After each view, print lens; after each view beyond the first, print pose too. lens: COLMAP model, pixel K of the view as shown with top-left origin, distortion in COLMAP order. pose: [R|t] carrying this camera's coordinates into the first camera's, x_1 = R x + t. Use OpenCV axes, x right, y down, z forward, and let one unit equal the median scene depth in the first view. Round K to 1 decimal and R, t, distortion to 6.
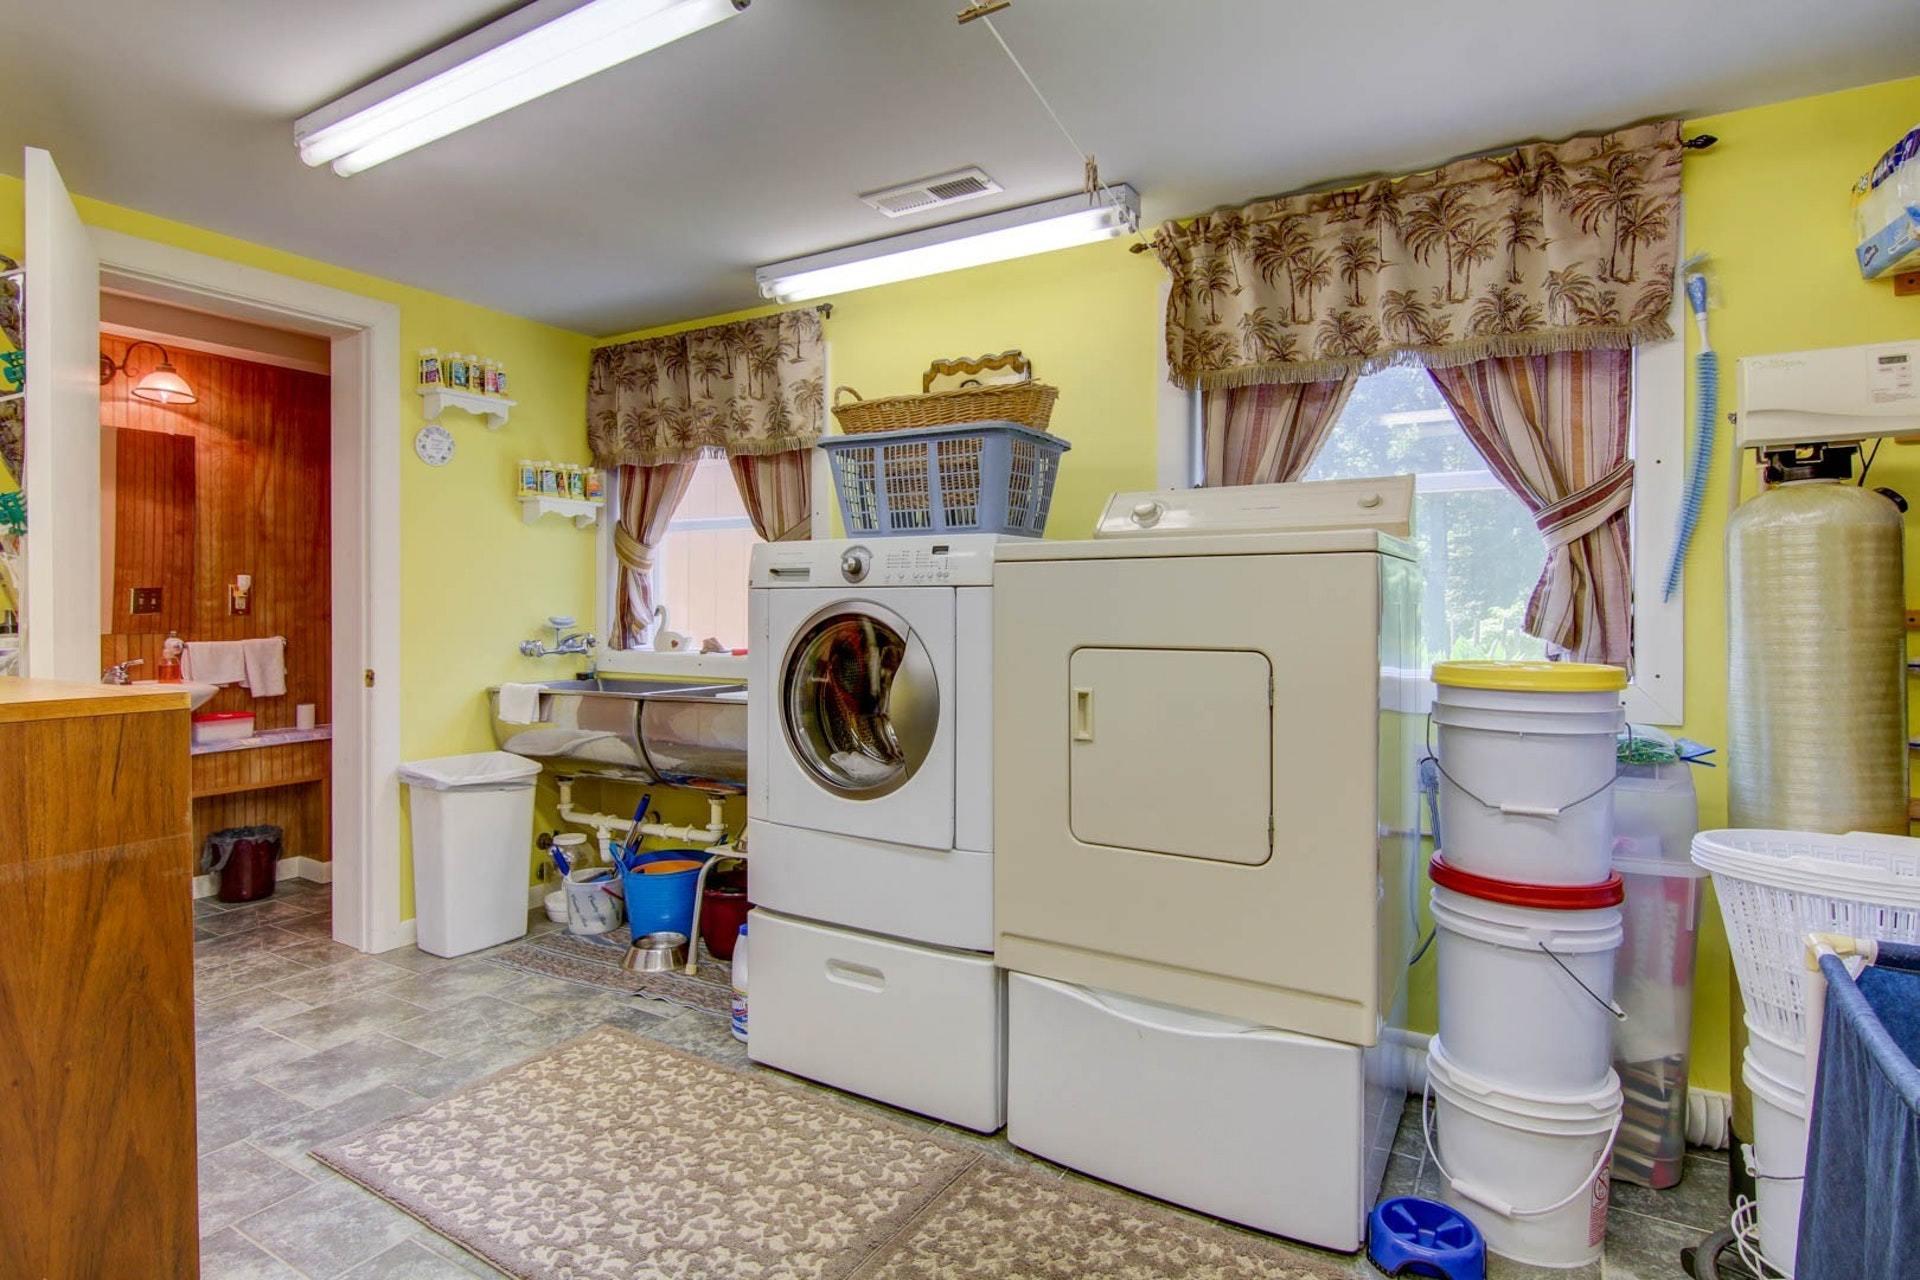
lens RADIAL K [[978.1, 0, 952.7], [0, 978.1, 614.1], [0, 0, 1]] dist [0.001610, -0.008903]
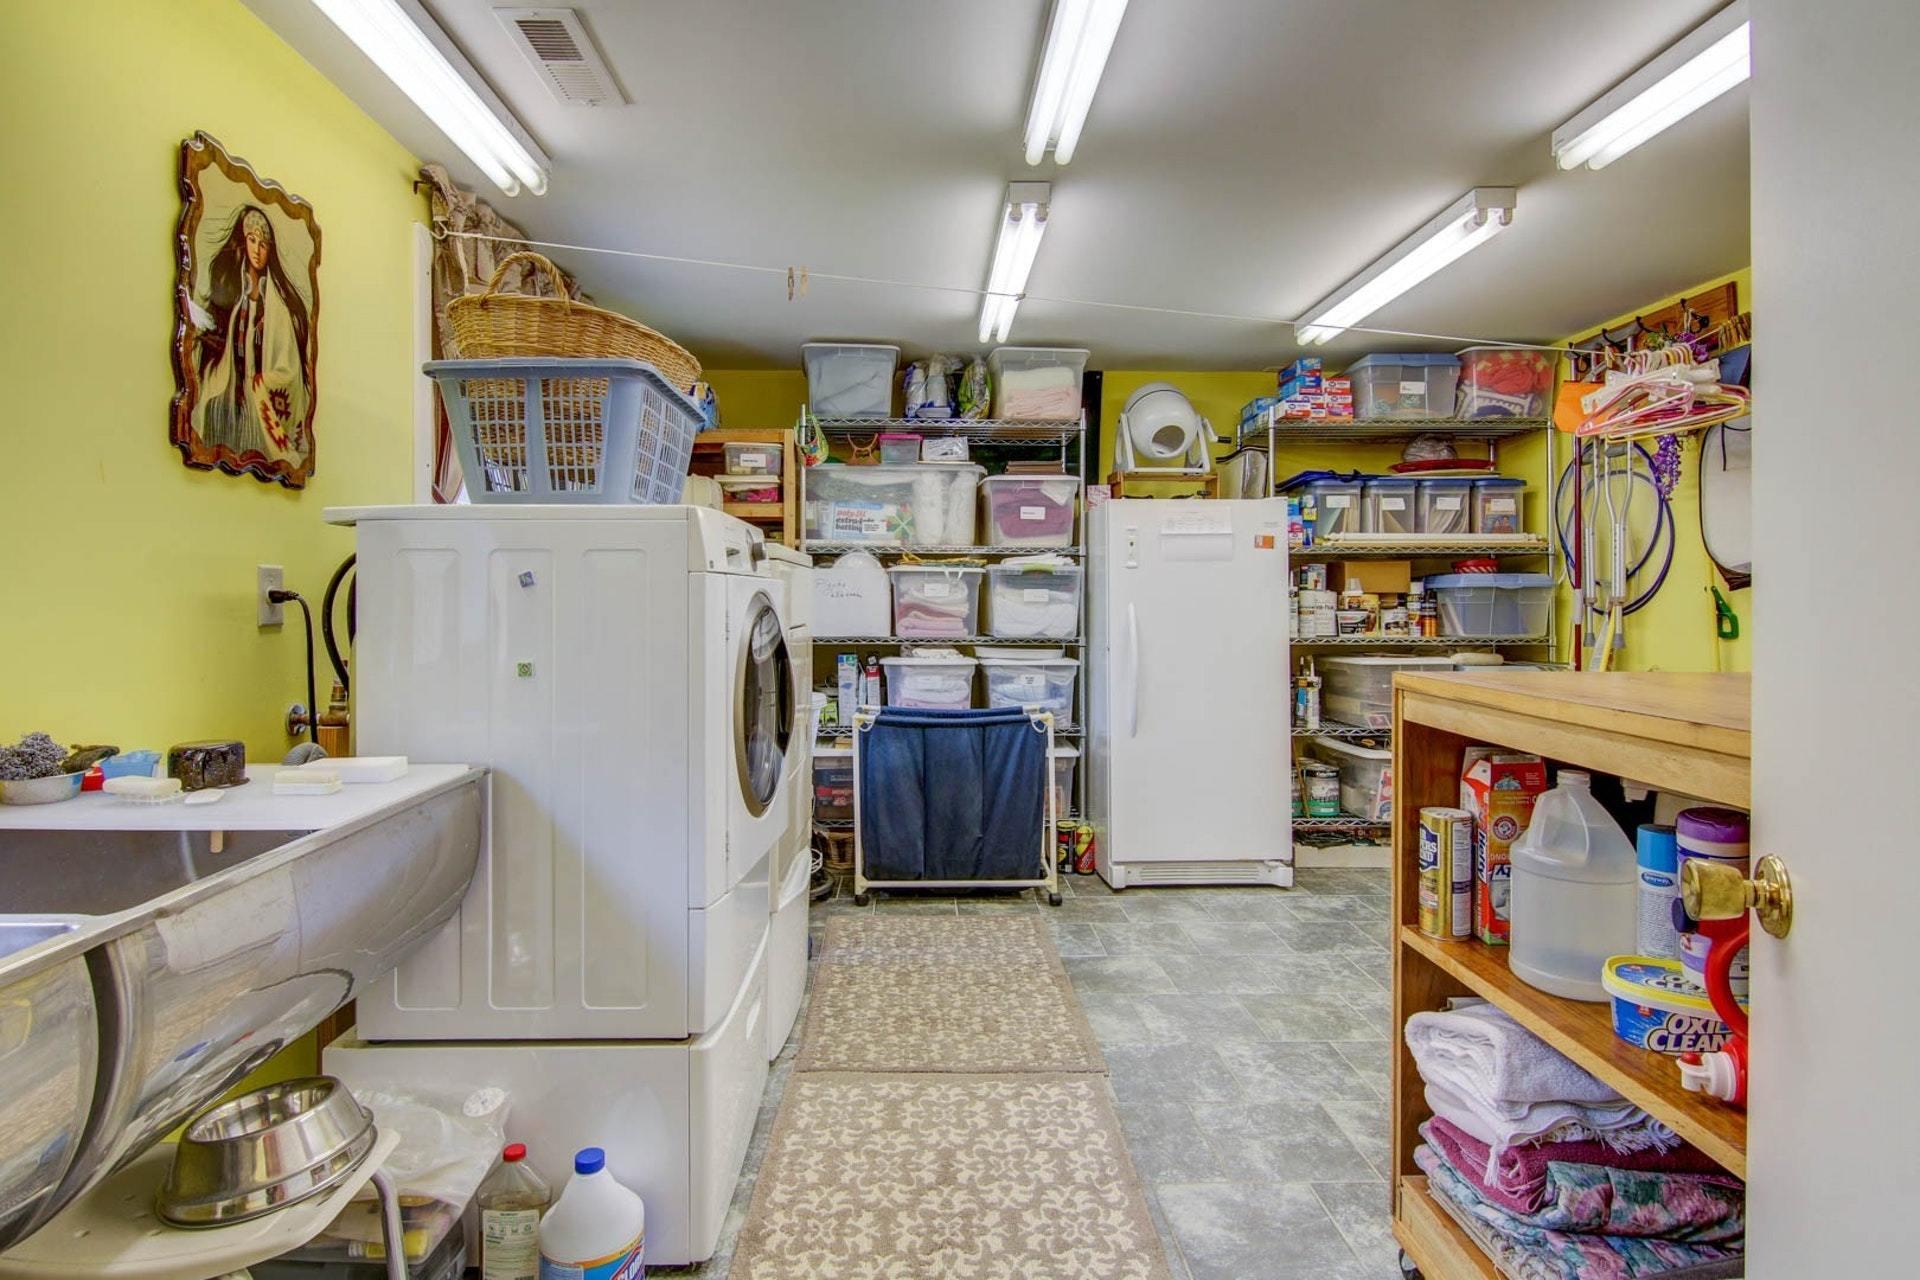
lens RADIAL K [[978.1, 0, 952.7], [0, 978.1, 614.1], [0, 0, 1]] dist [0.001610, -0.008903]
pose [[-0.558699, -0.013385, 0.829262, -0.808732], [0.006464, 0.999769, 0.020493, -0.012374], [-0.829345, 0.016810, -0.558484, 1.158067]]
